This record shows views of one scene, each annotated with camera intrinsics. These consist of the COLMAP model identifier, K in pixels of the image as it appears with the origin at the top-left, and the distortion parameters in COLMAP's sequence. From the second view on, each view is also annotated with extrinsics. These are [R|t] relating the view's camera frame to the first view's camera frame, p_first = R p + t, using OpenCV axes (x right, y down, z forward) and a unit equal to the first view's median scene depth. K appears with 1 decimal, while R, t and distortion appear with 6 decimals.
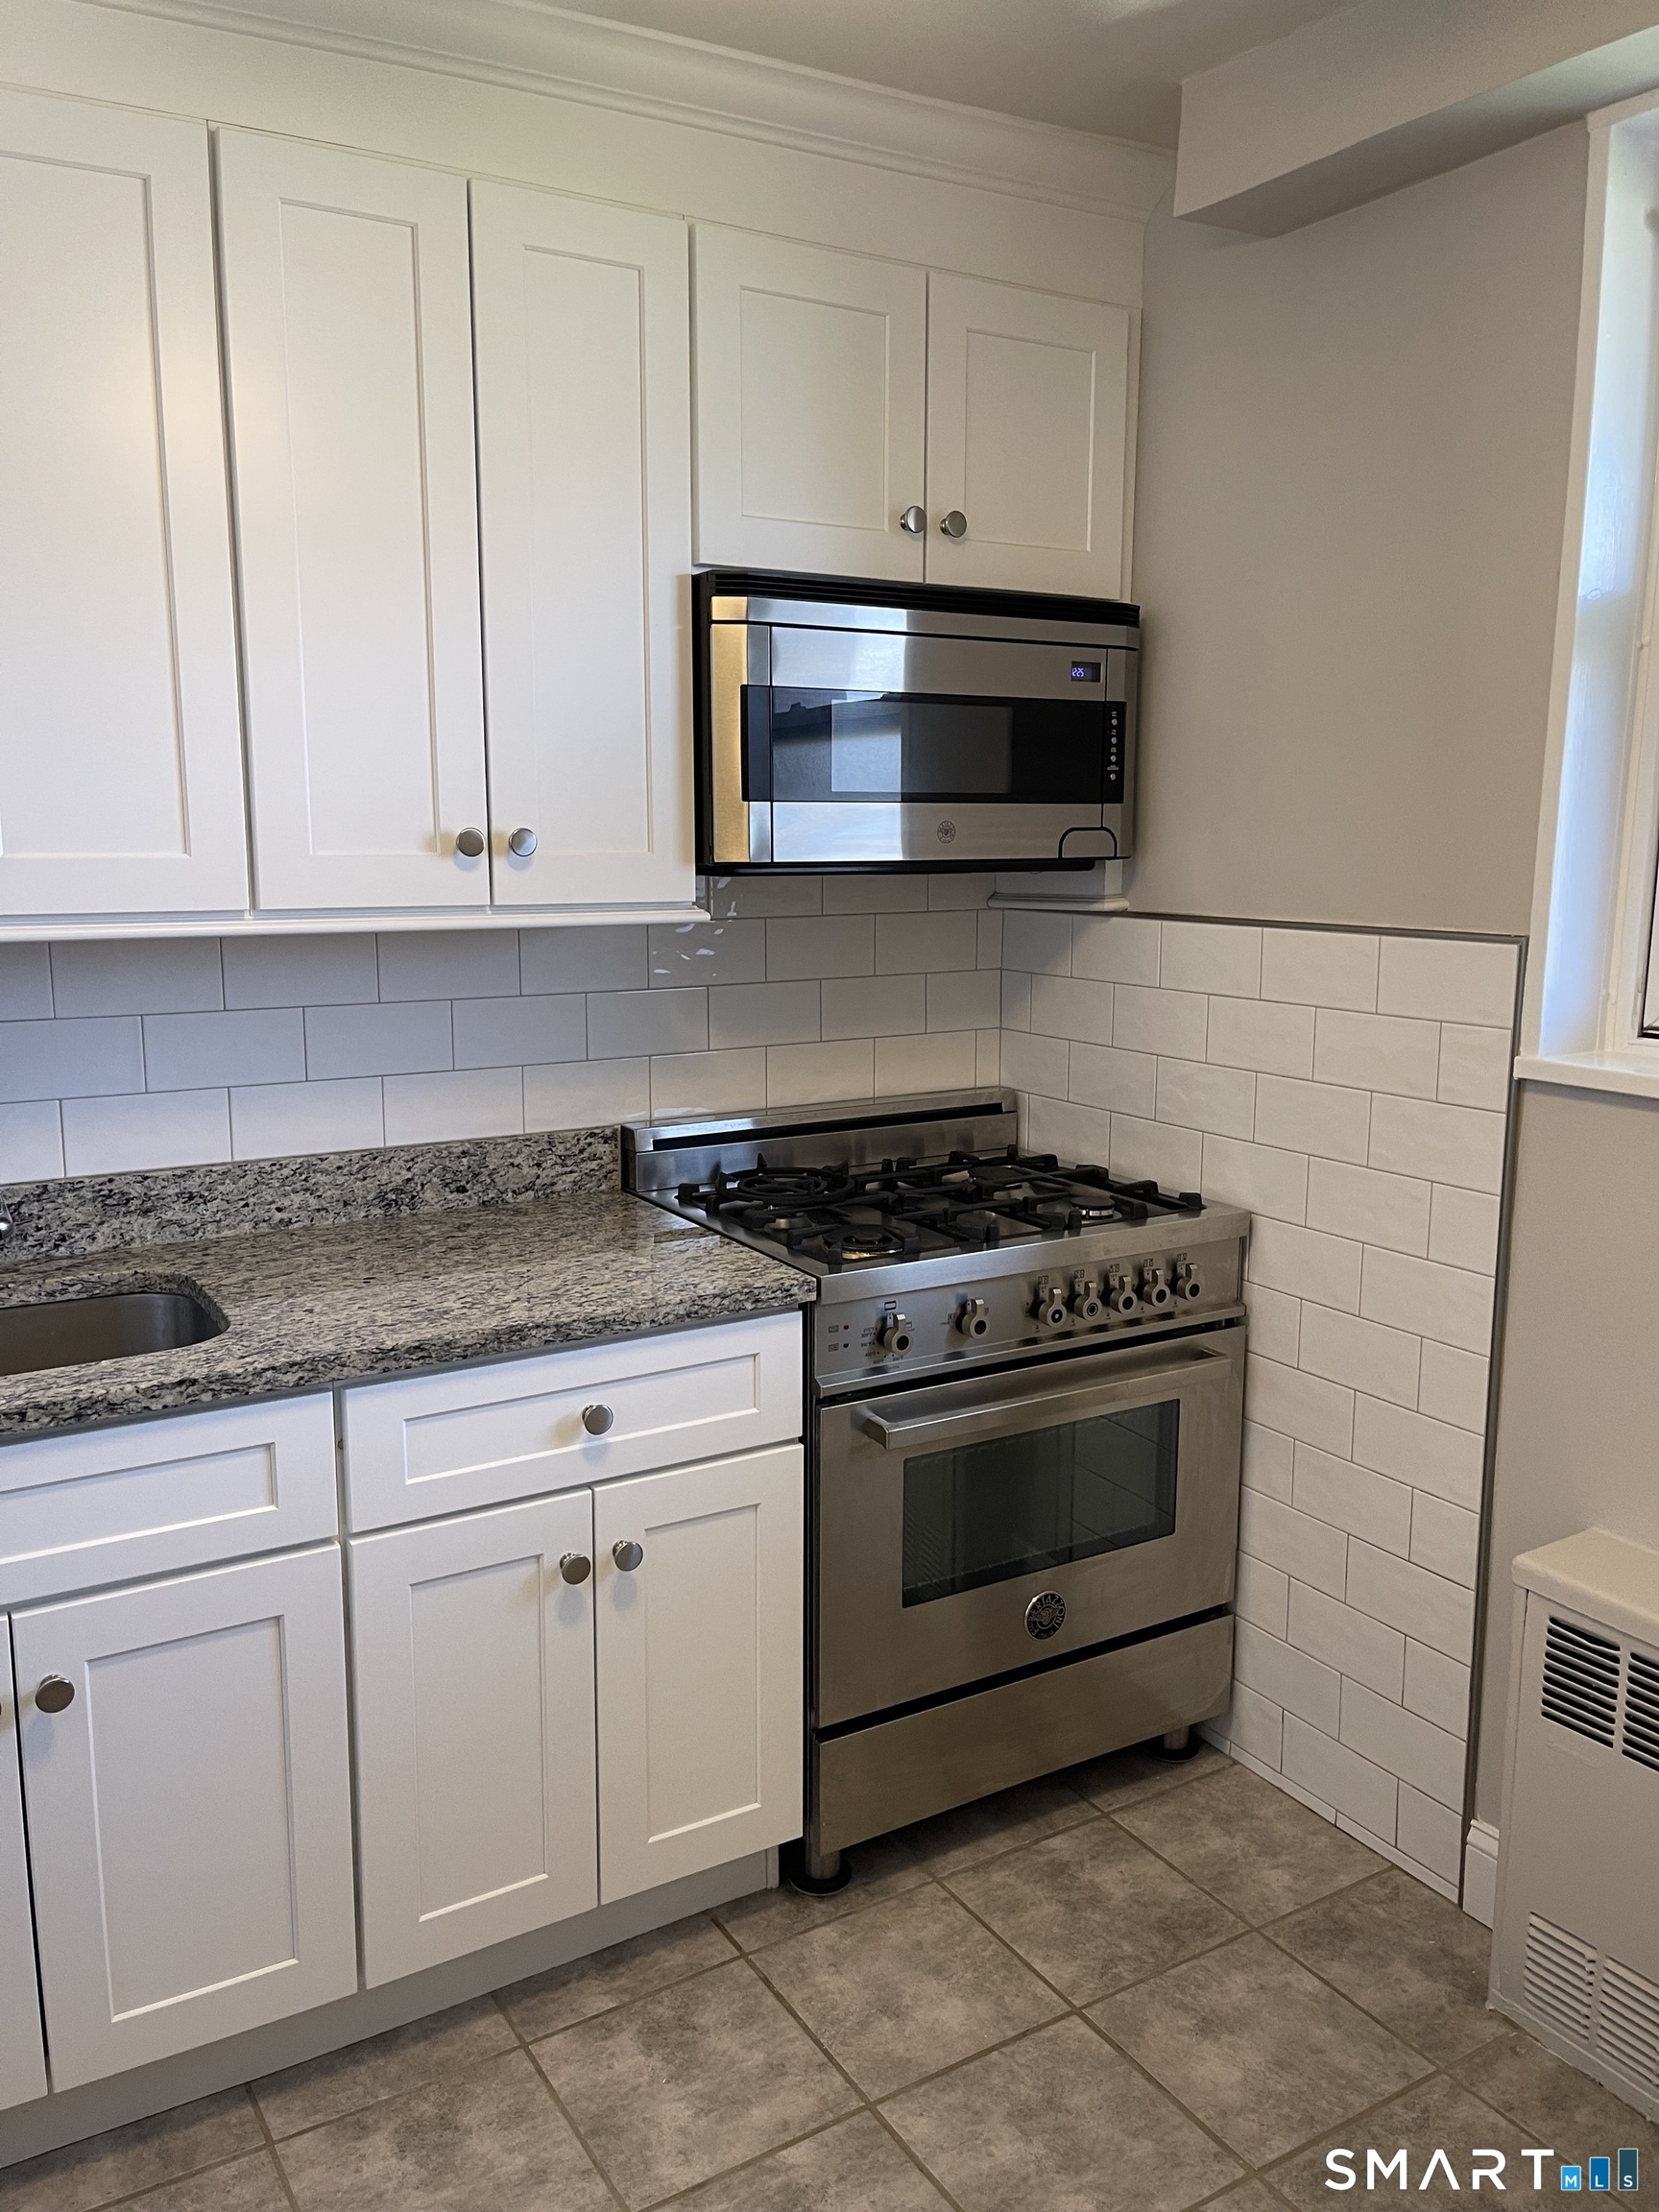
lens RADIAL K [[1674.3, 0, 817.3], [0, 1674.3, 1083.8], [0, 0, 1]] dist [0.056518, -0.080063]
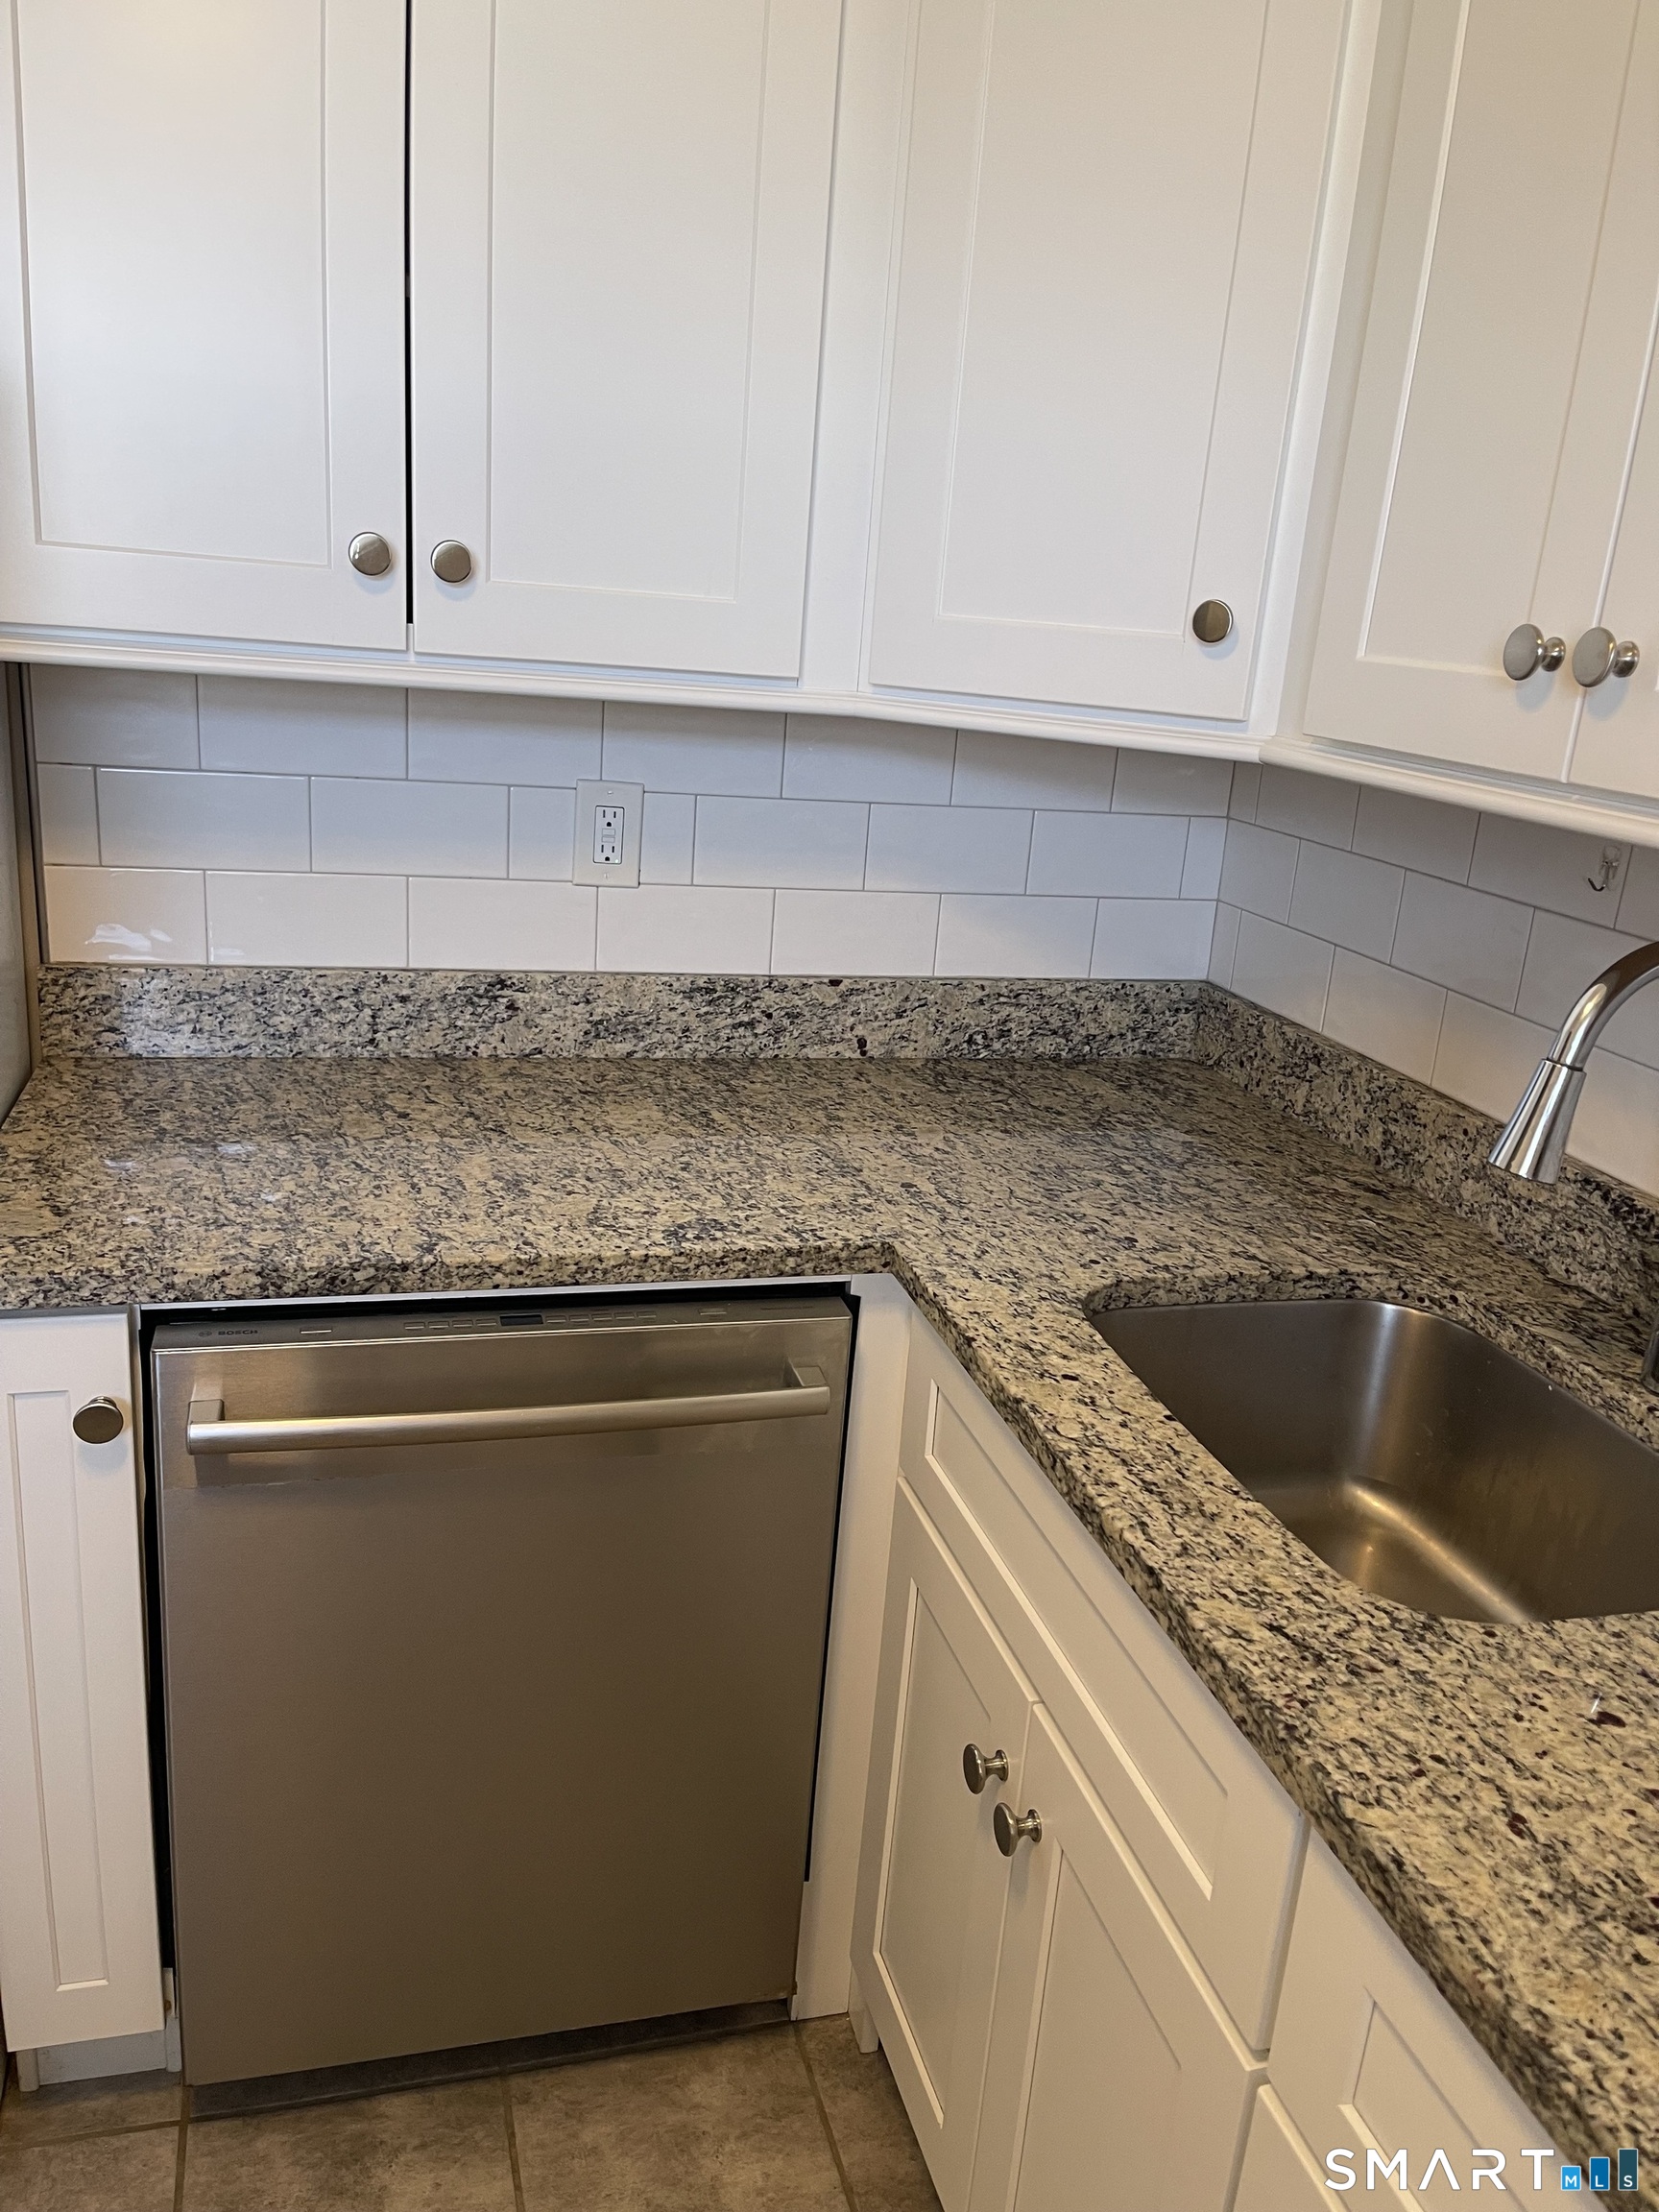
lens RADIAL K [[1675.1, 0, 820.7], [0, 1675.1, 1105.3], [0, 0, 1]] dist [0.061311, -0.099033]
pose [[-0.258277, 0.262418, -0.929747, 0.120762], [-0.222971, 0.920224, 0.321670, -0.105240], [0.939988, 0.290387, -0.179161, 0.740912]]
